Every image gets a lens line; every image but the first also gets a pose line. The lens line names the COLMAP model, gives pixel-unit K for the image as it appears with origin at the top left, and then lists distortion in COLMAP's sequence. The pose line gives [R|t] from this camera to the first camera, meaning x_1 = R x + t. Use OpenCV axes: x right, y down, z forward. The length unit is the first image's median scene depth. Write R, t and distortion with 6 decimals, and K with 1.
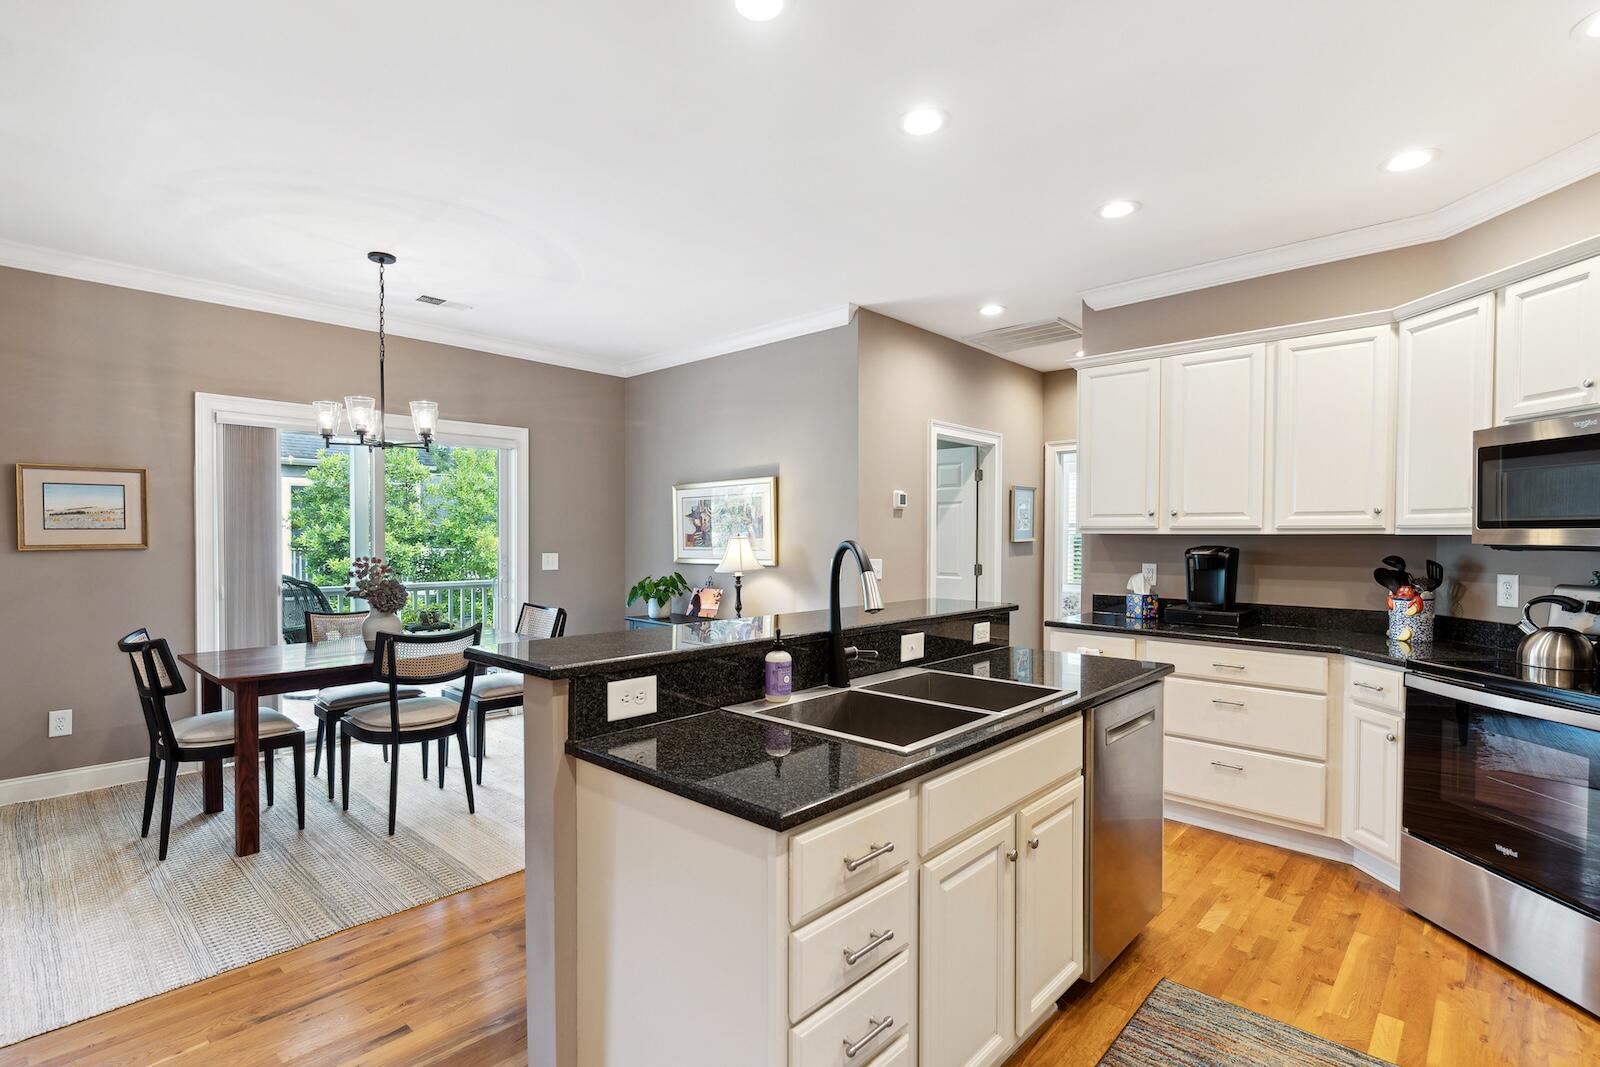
lens RADIAL K [[778.2, 0, 800.0], [0, 778.2, 533.5], [0, 0, 1]] dist [-0.001072, -0.000173]
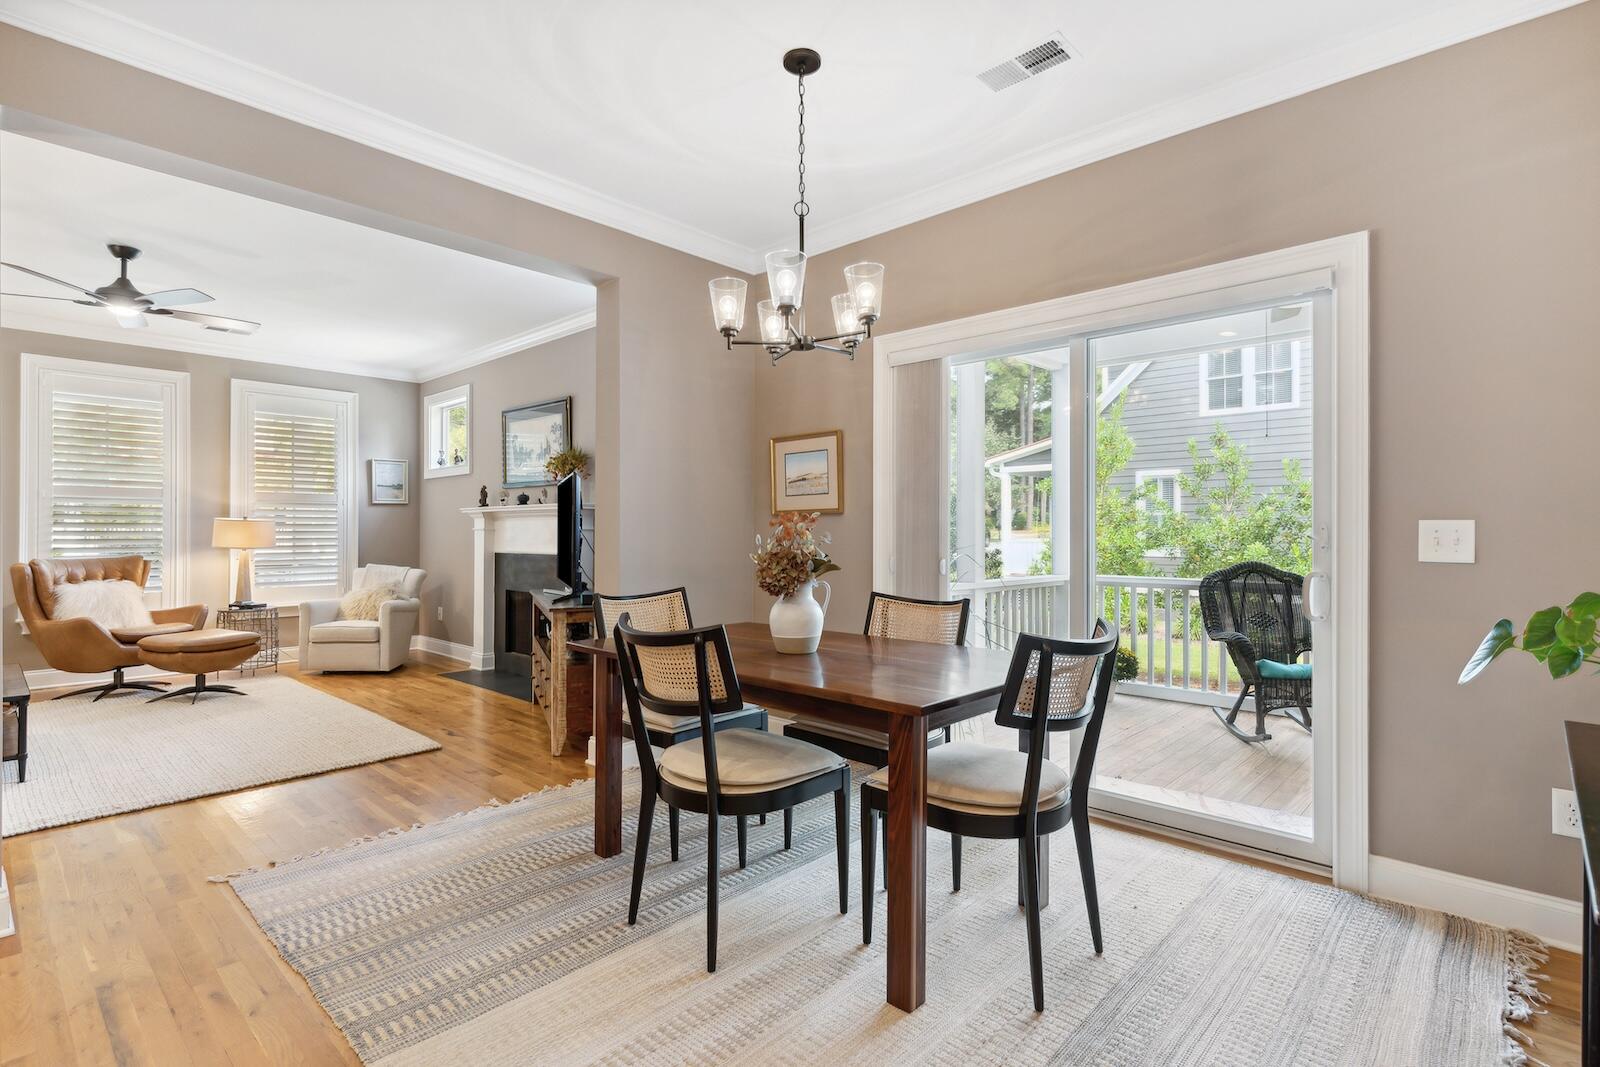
lens RADIAL K [[778.2, 0, 800.0], [0, 778.2, 533.5], [0, 0, 1]] dist [-0.001072, -0.000173]
pose [[0.006955, -0.005239, -0.999962, 0.119204], [0.000181, 0.999986, -0.005238, 0.049989], [0.999976, -0.000145, 0.006956, 0.953311]]
